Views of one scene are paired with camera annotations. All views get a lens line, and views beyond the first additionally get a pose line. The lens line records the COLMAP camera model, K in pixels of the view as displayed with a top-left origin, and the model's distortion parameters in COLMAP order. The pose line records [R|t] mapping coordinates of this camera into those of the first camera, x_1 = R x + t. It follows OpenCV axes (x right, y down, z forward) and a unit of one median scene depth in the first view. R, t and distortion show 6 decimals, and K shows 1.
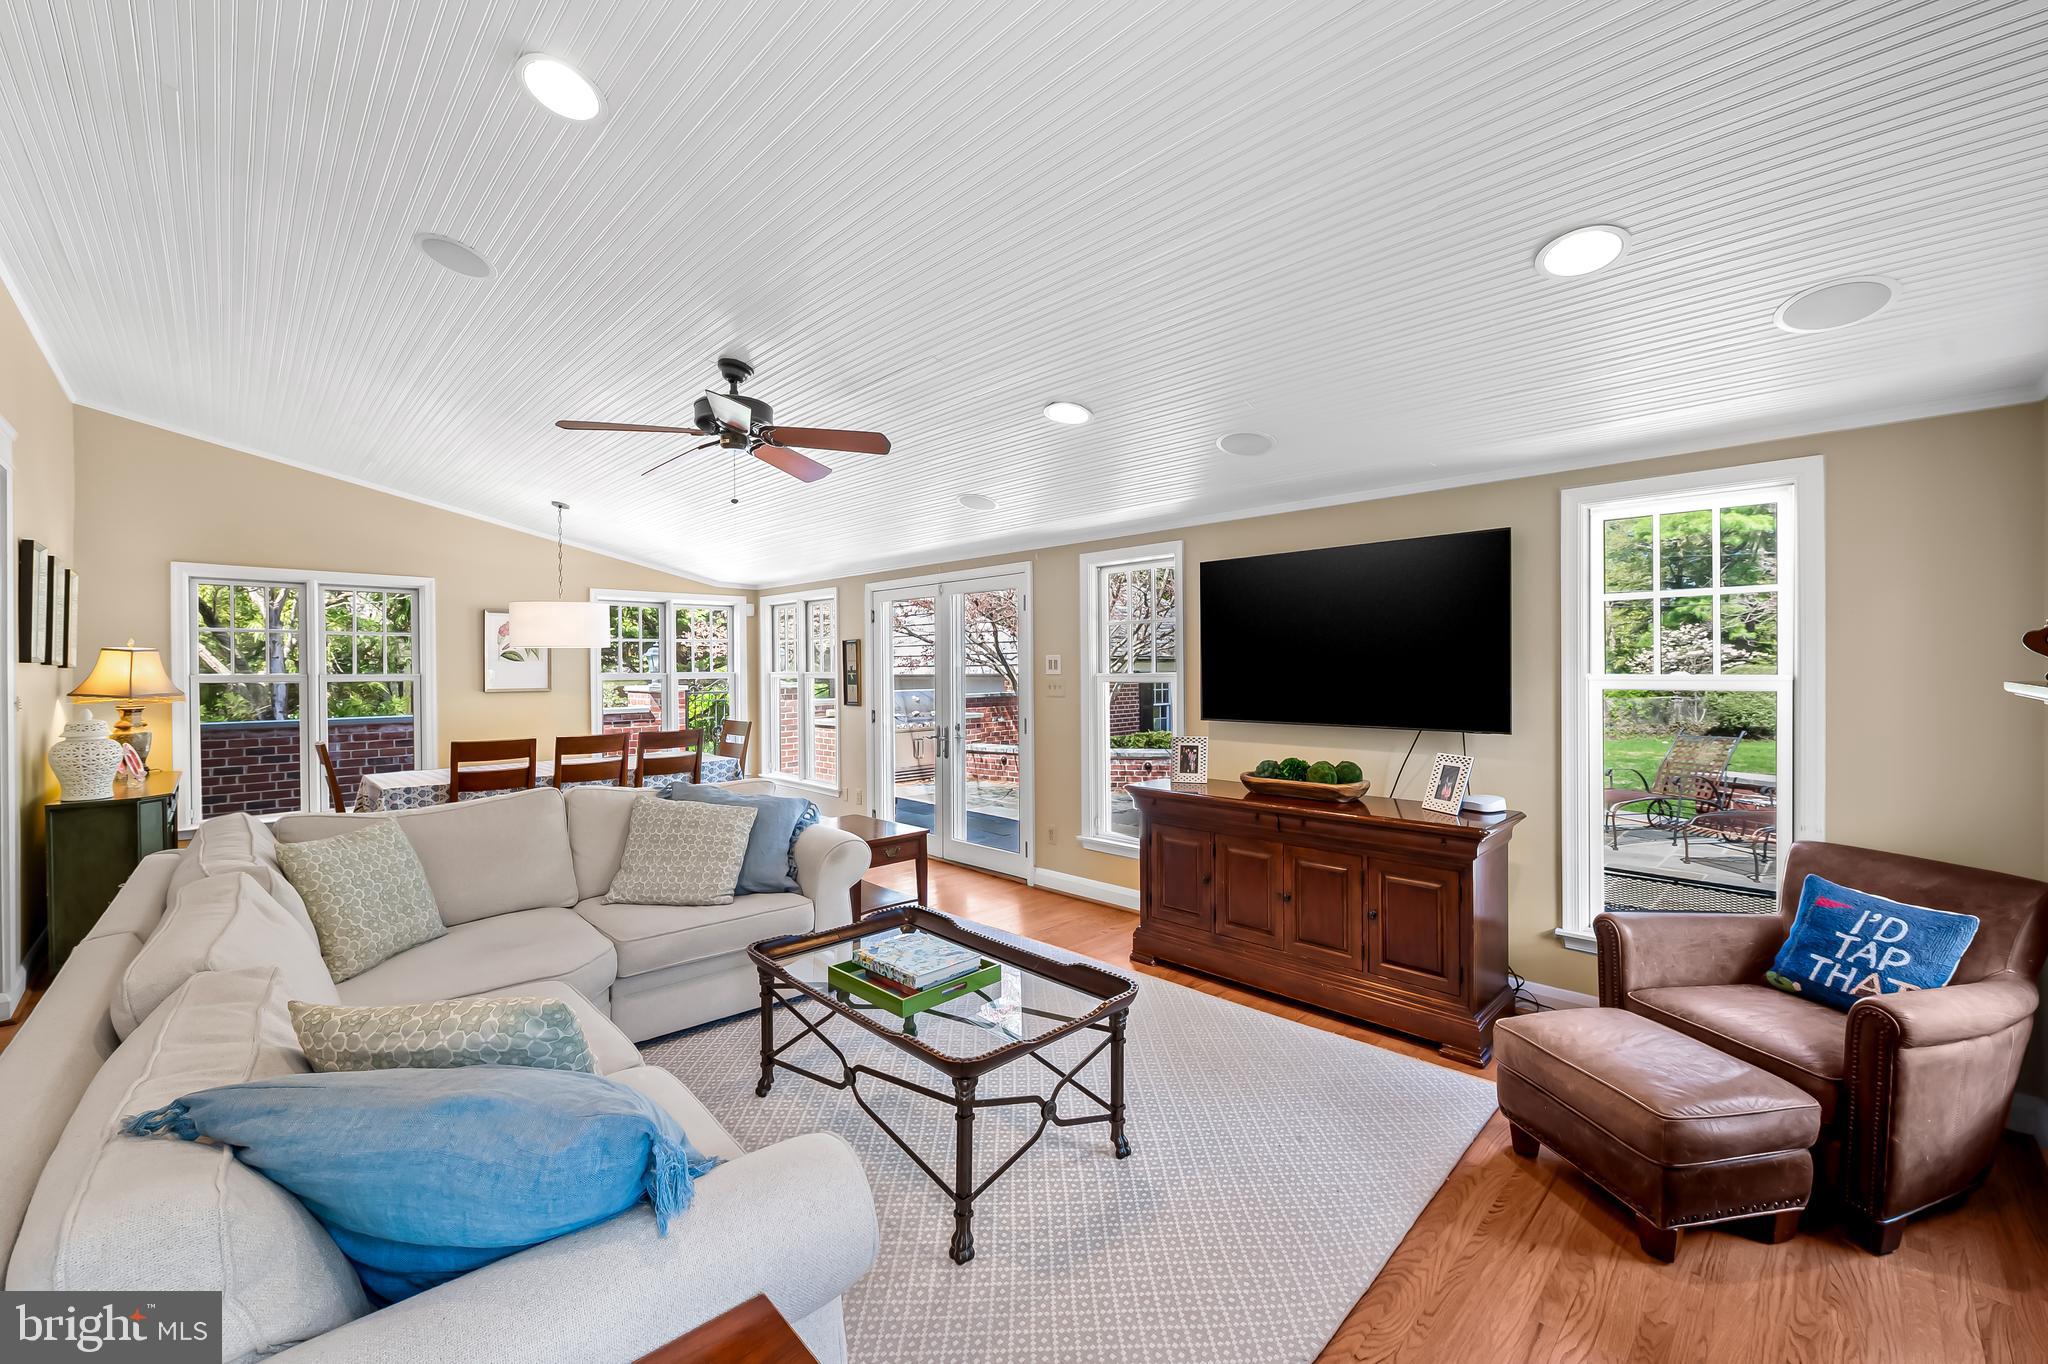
lens RADIAL K [[822.5, 0, 1035.8], [0, 822.5, 678.9], [0, 0, 1]] dist [-0.008071, -0.000269]
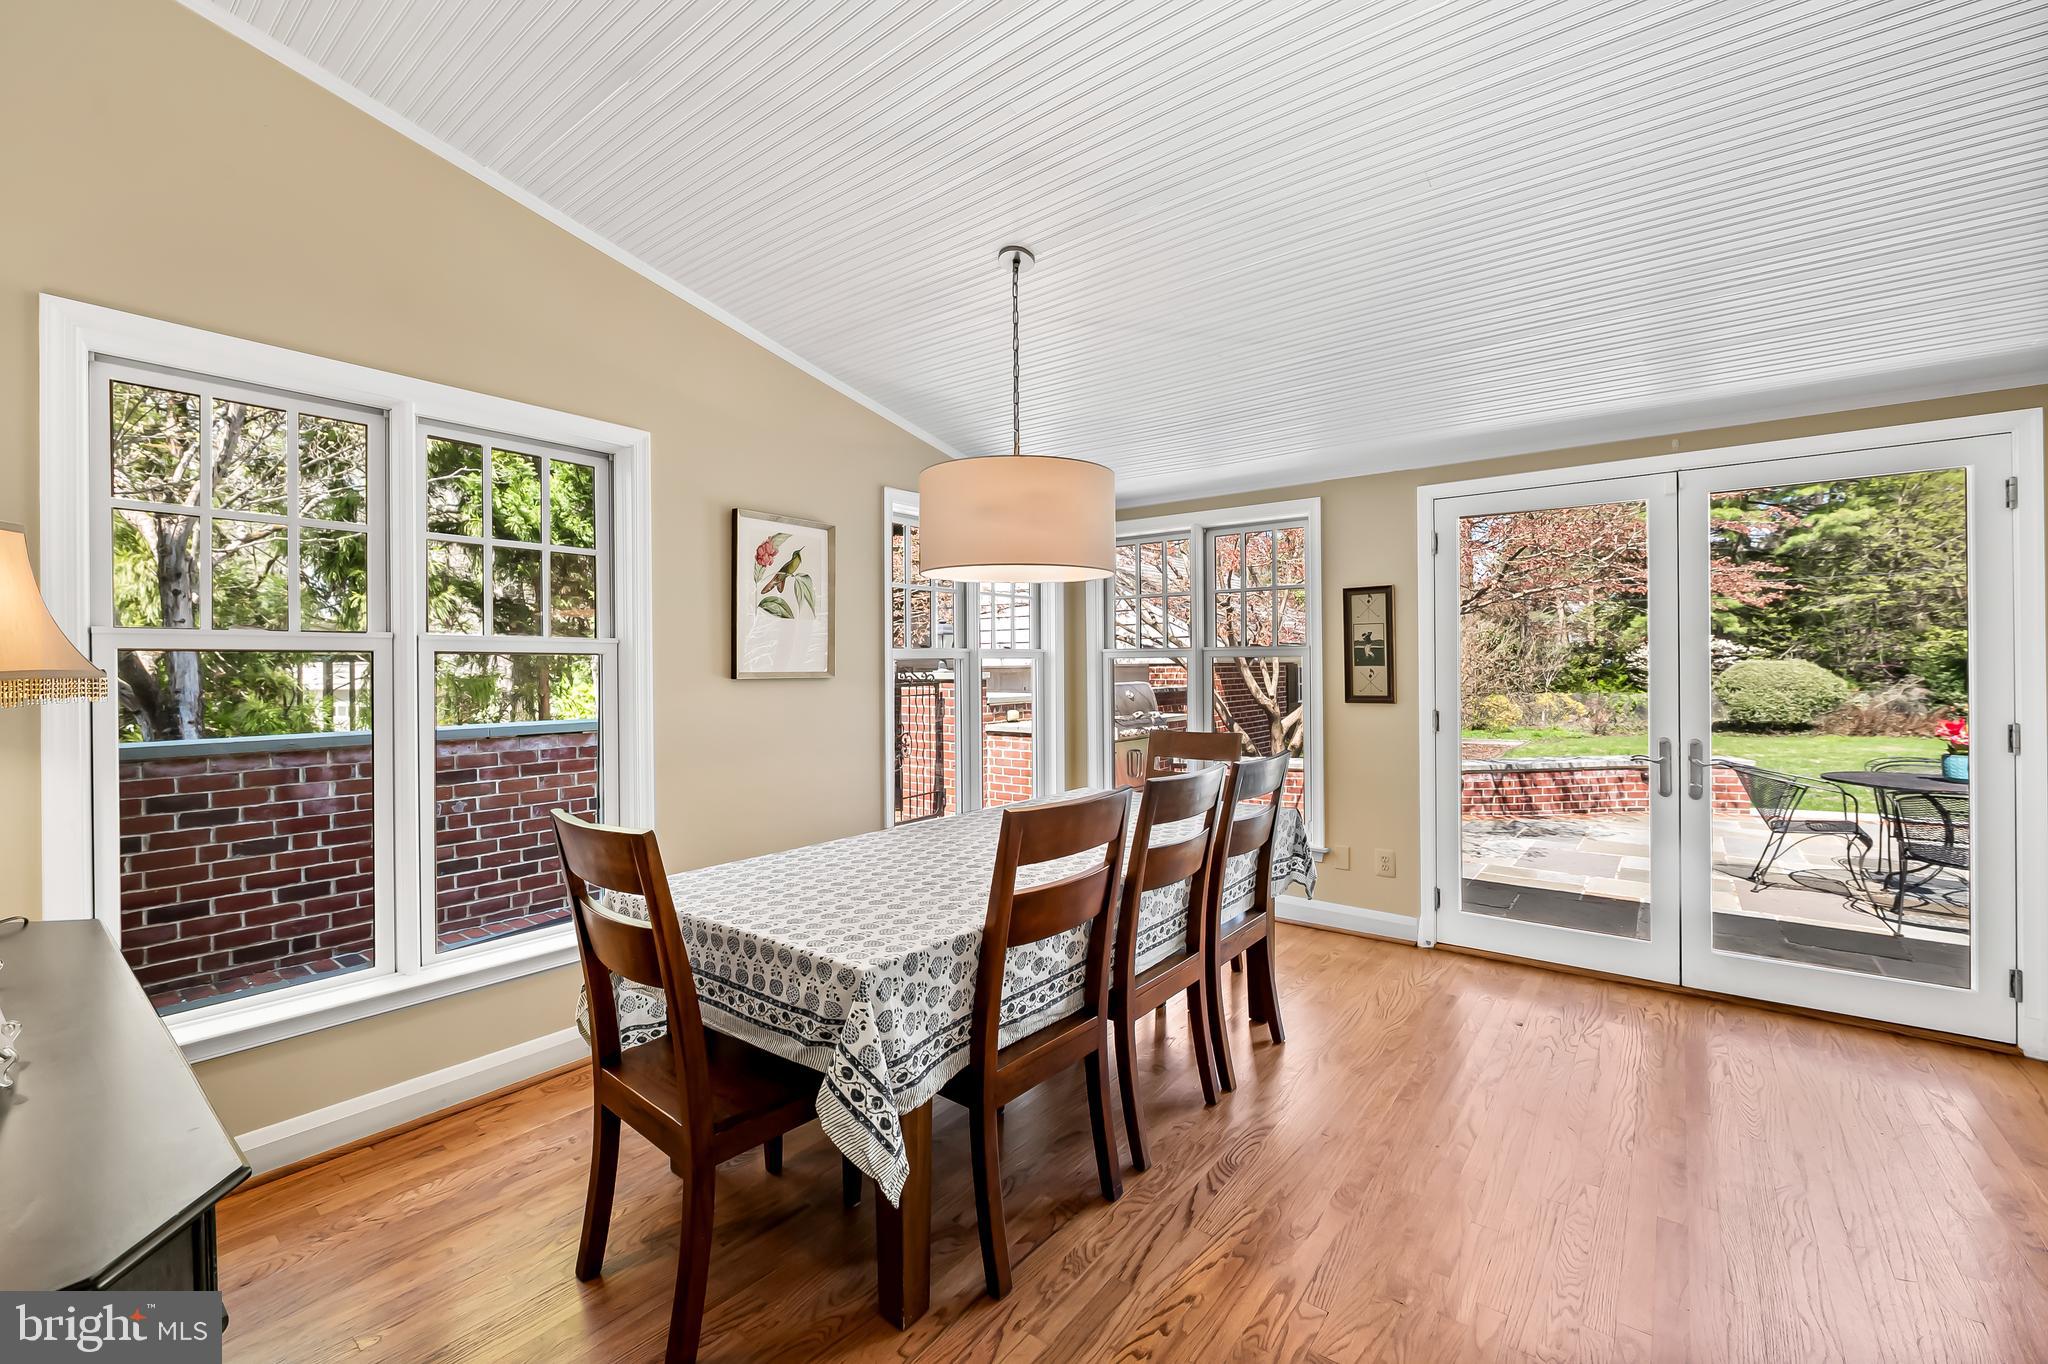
lens RADIAL K [[822.5, 0, 1042.7], [0, 822.5, 671.6], [0, 0, 1]] dist [-0.008071, -0.000269]
pose [[0.989675, -0.001547, 0.143325, -0.529243], [0.002568, 0.999973, -0.006942, 0.014847], [-0.143310, 0.007238, 0.989651, 0.461380]]
